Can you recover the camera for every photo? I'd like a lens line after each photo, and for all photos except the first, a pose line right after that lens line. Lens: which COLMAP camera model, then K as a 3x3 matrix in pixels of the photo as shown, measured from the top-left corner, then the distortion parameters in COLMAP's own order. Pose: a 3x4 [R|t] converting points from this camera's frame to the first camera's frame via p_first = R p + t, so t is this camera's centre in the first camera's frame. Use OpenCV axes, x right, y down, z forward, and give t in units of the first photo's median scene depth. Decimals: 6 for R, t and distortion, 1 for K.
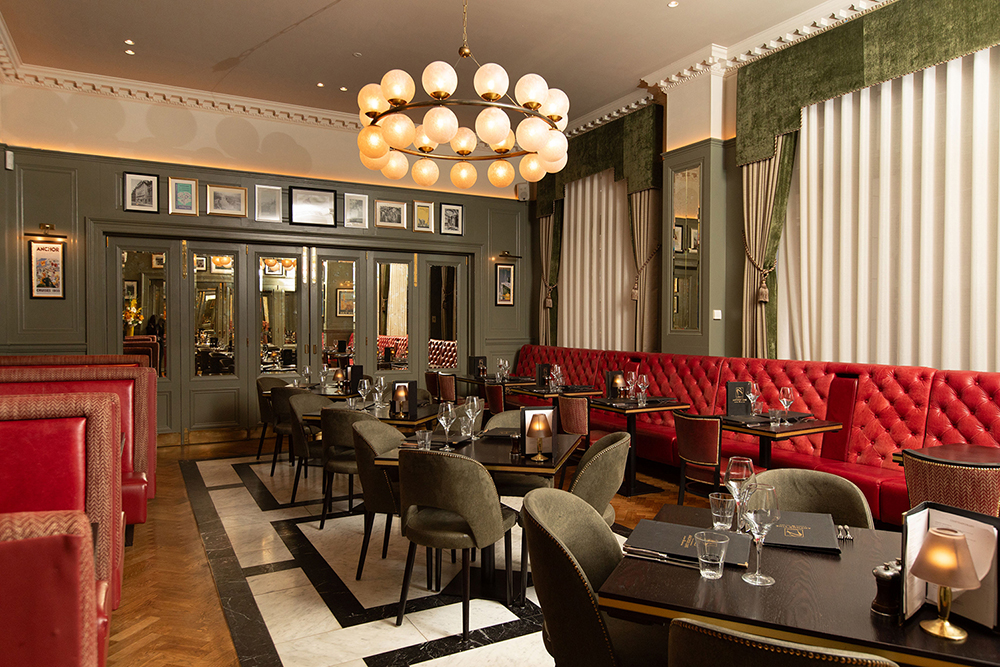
lens RADIAL K [[658.7, 0, 500.0], [0, 658.7, 333.5], [0, 0, 1]] dist [0.003553, -0.005488]
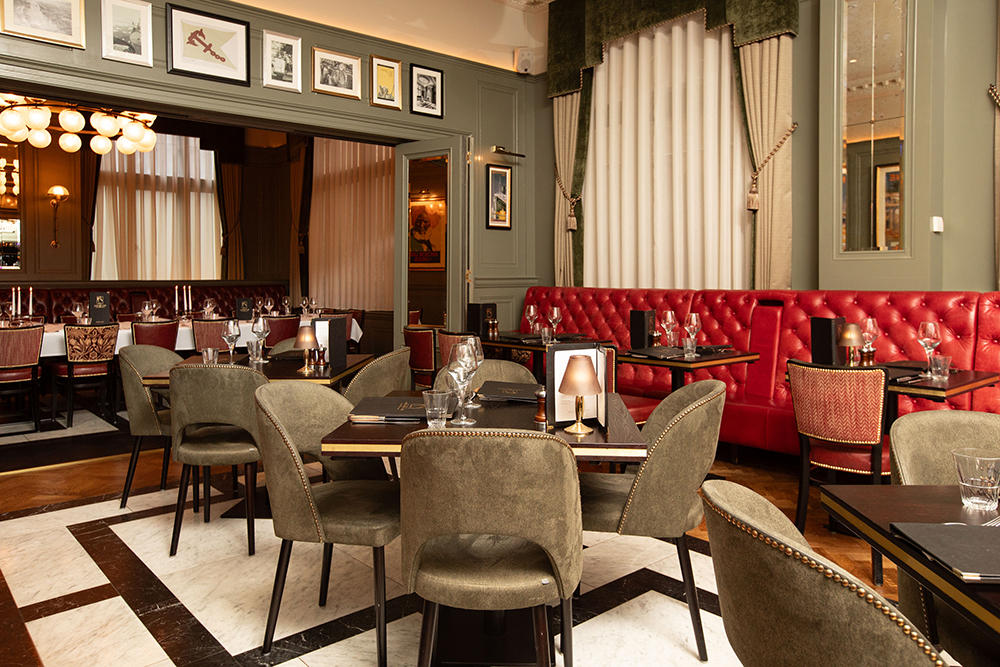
lens RADIAL K [[716.9, 0, 499.1], [0, 716.9, 279.5], [0, 0, 1]] dist [-0.037786, 0.096699]
pose [[0.977331, -0.006578, 0.211614, -0.229366], [0.009570, 0.999868, -0.013117, 0.029843], [-0.211500, 0.014844, 0.977265, 0.459552]]
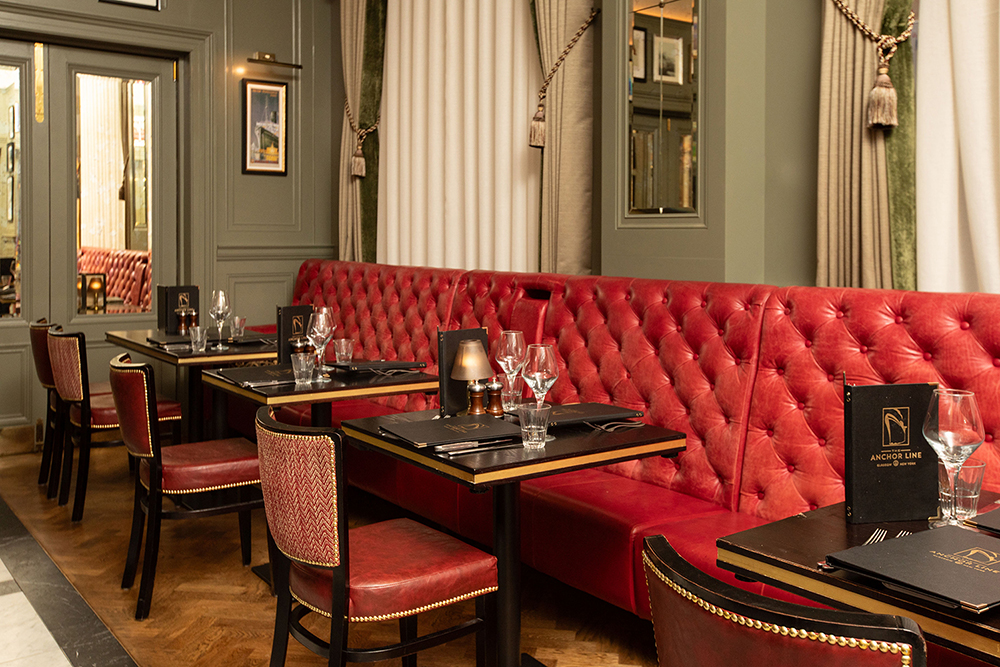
lens RADIAL K [[959.1, 0, 501.8], [0, 959.1, 243.1], [0, 0, 1]] dist [0.000518, 0.004940]
pose [[0.991174, 0.001581, 0.132556, 0.127790], [-0.000426, 0.999962, -0.008738, 0.017964], [-0.132564, 0.008604, 0.991137, 0.508825]]
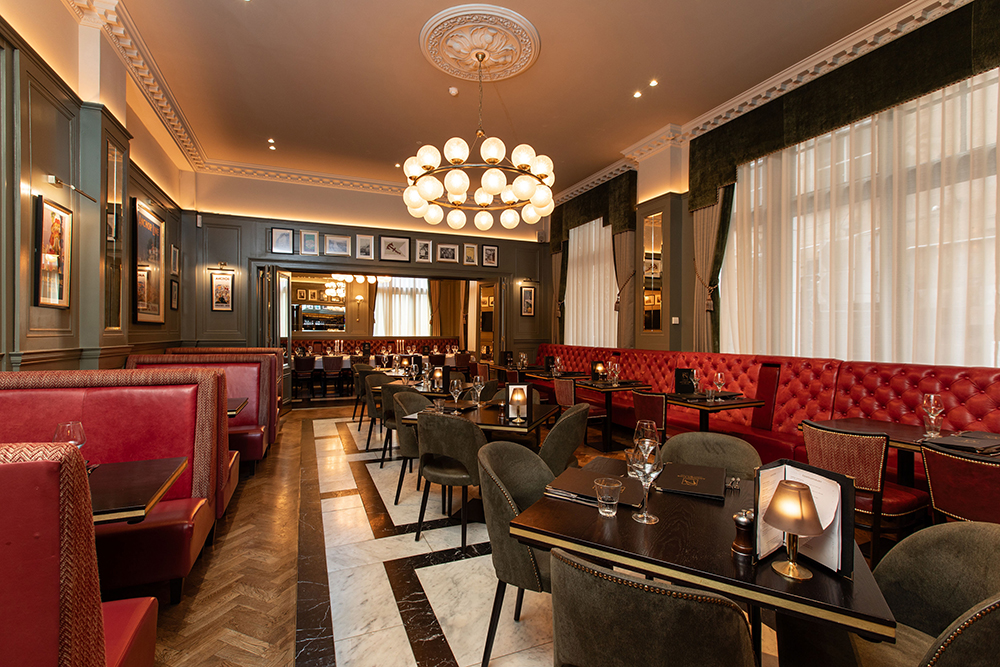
lens RADIAL K [[450.5, 0, 491.4], [0, 450.5, 330.6], [0, 0, 1]] dist [-0.000207, 0.000239]
pose [[0.994156, 0.001261, -0.107944, 0.054426], [-0.003126, 0.999849, -0.017103, 0.009980], [0.107906, 0.017340, 0.994010, 0.033932]]
